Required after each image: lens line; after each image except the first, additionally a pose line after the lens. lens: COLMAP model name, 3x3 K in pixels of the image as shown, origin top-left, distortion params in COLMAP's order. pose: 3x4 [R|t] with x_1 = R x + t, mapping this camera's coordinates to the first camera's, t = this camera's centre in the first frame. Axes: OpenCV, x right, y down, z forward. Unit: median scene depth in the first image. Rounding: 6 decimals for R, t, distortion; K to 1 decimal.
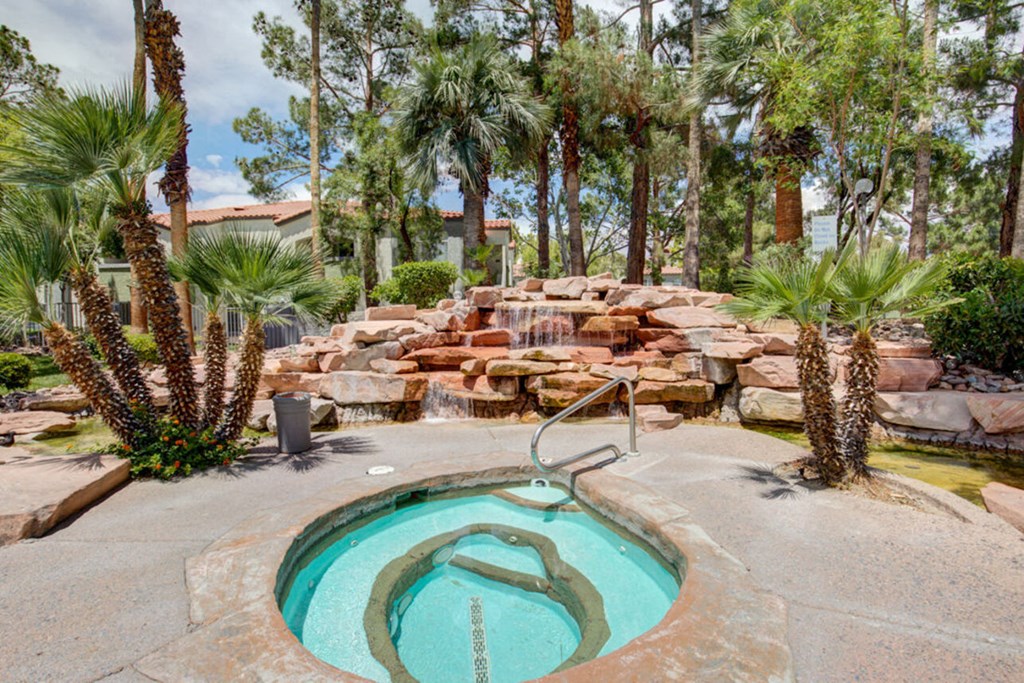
lens RADIAL K [[472.6, 0, 513.5], [0, 472.6, 346.3], [0, 0, 1]] dist [-0.028283, 0.001385]
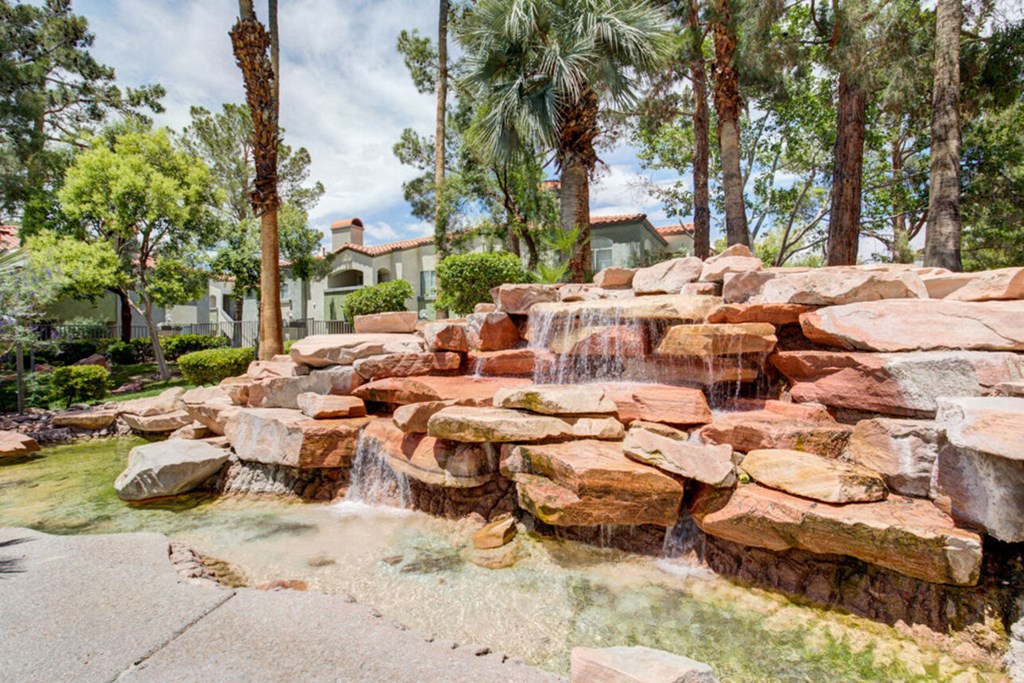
lens RADIAL K [[472.6, 0, 511.8], [0, 472.6, 341.1], [0, 0, 1]] dist [-0.028283, 0.001385]
pose [[0.912577, 0.005026, -0.408874, 0.231358], [-0.024297, 0.998824, -0.041950, -0.023191], [0.408183, 0.048217, 0.911626, 0.513466]]
